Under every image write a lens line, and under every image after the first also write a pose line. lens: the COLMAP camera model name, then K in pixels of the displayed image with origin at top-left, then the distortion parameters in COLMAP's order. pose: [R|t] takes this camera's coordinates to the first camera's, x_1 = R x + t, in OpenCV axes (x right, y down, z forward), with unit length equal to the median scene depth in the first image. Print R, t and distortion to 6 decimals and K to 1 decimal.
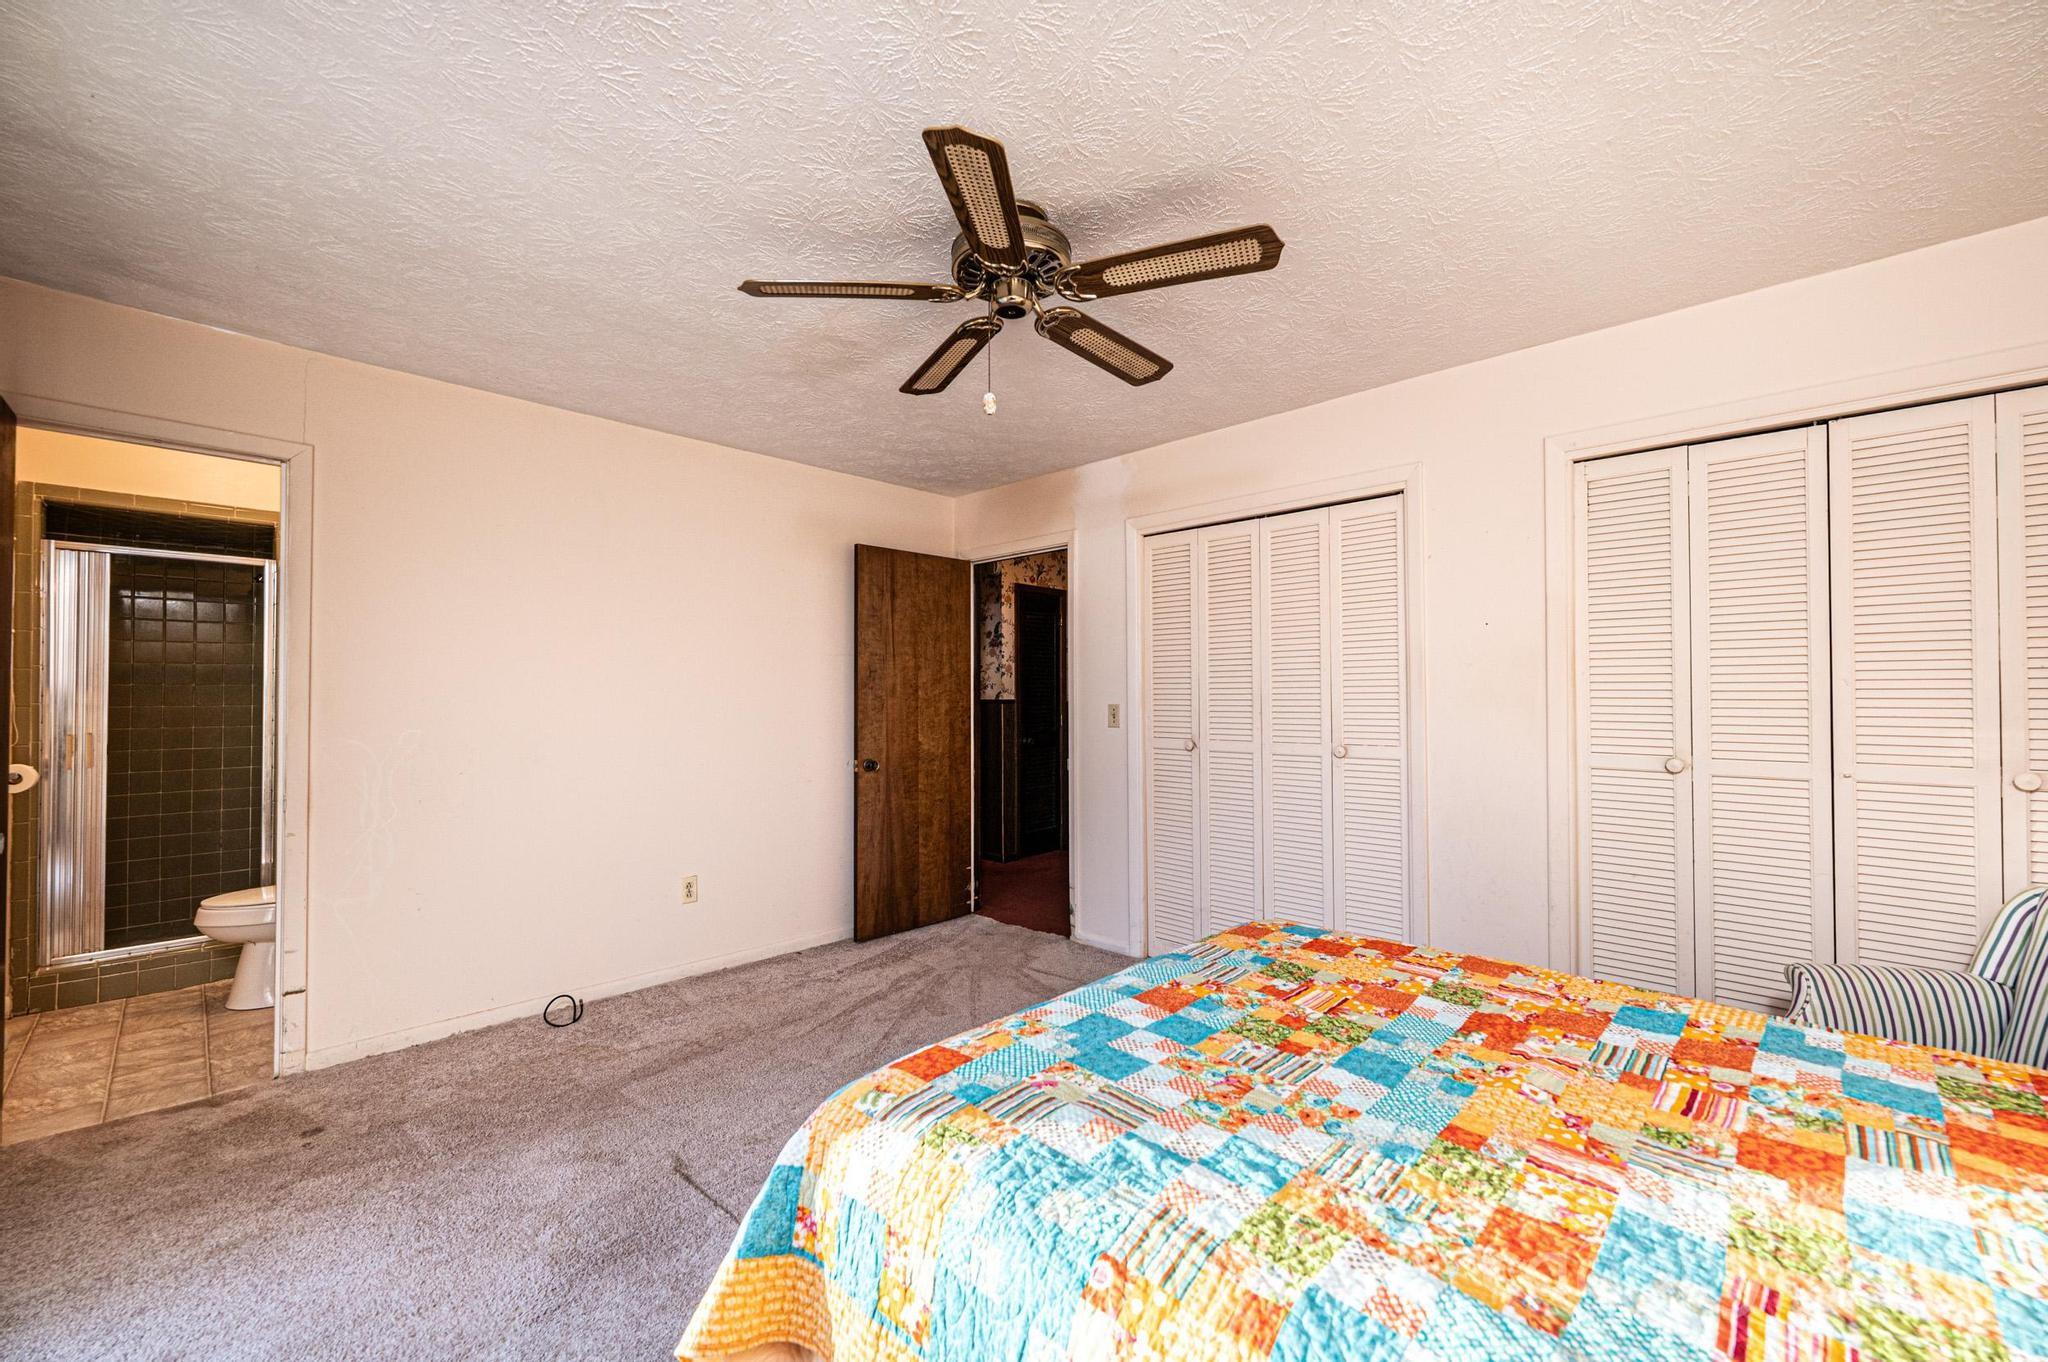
lens RADIAL K [[809.0, 0, 1027.1], [0, 809.0, 681.3], [0, 0, 1]] dist [-0.002031, -0.000251]
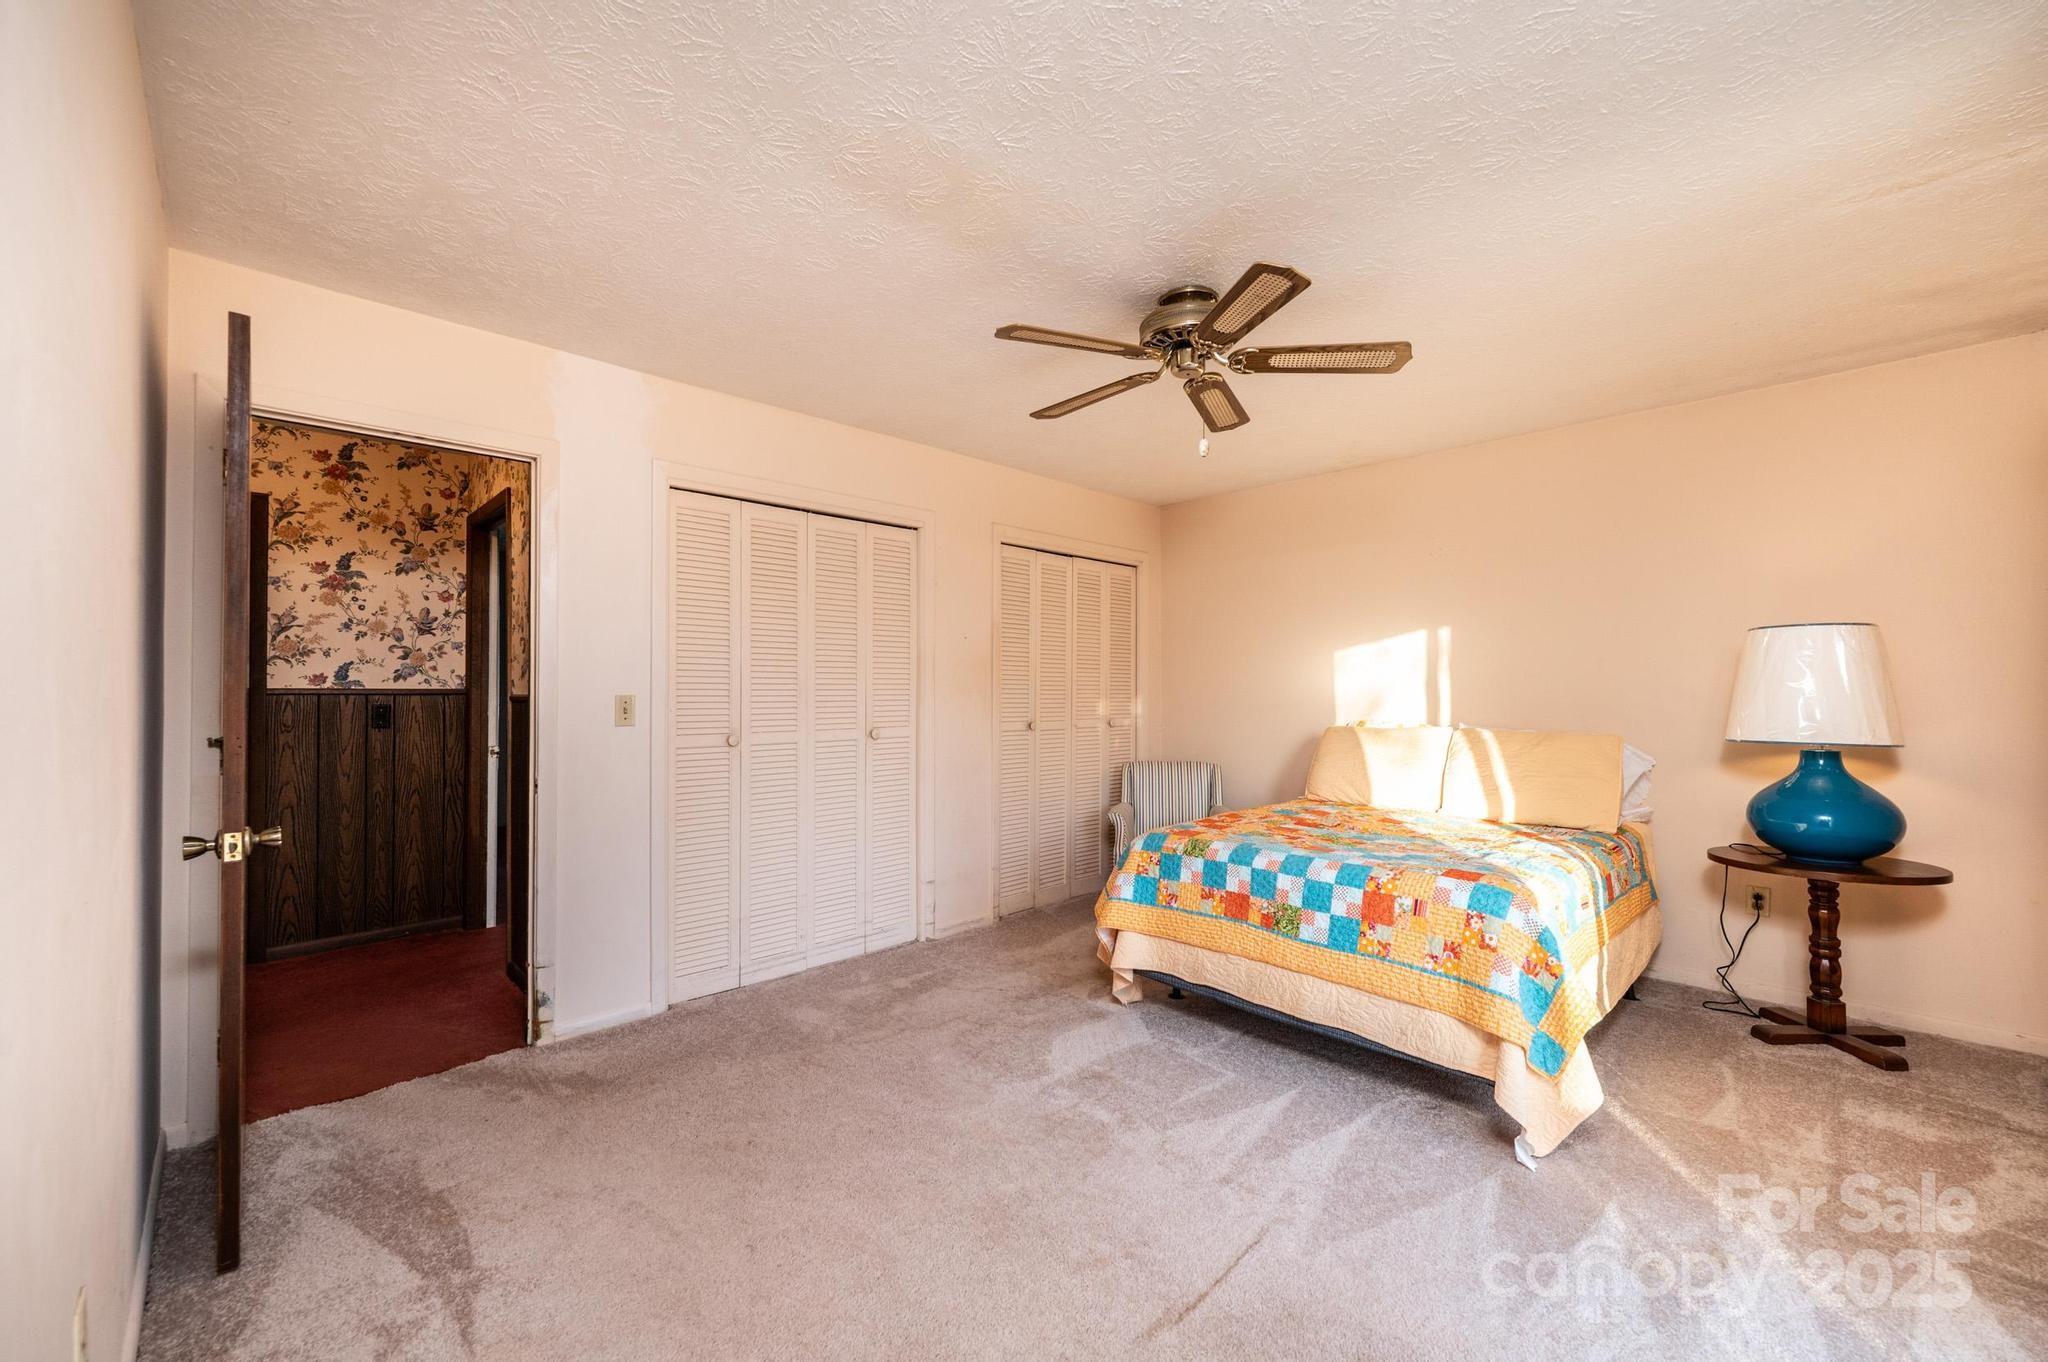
lens RADIAL K [[809.0, 0, 1030.0], [0, 809.0, 686.1], [0, 0, 1]] dist [-0.002031, -0.000251]
pose [[0.043138, 0.005061, 0.999056, -0.670070], [-0.019187, 0.999807, -0.004236, 0.015712], [-0.998885, -0.018986, 0.043227, 0.626180]]
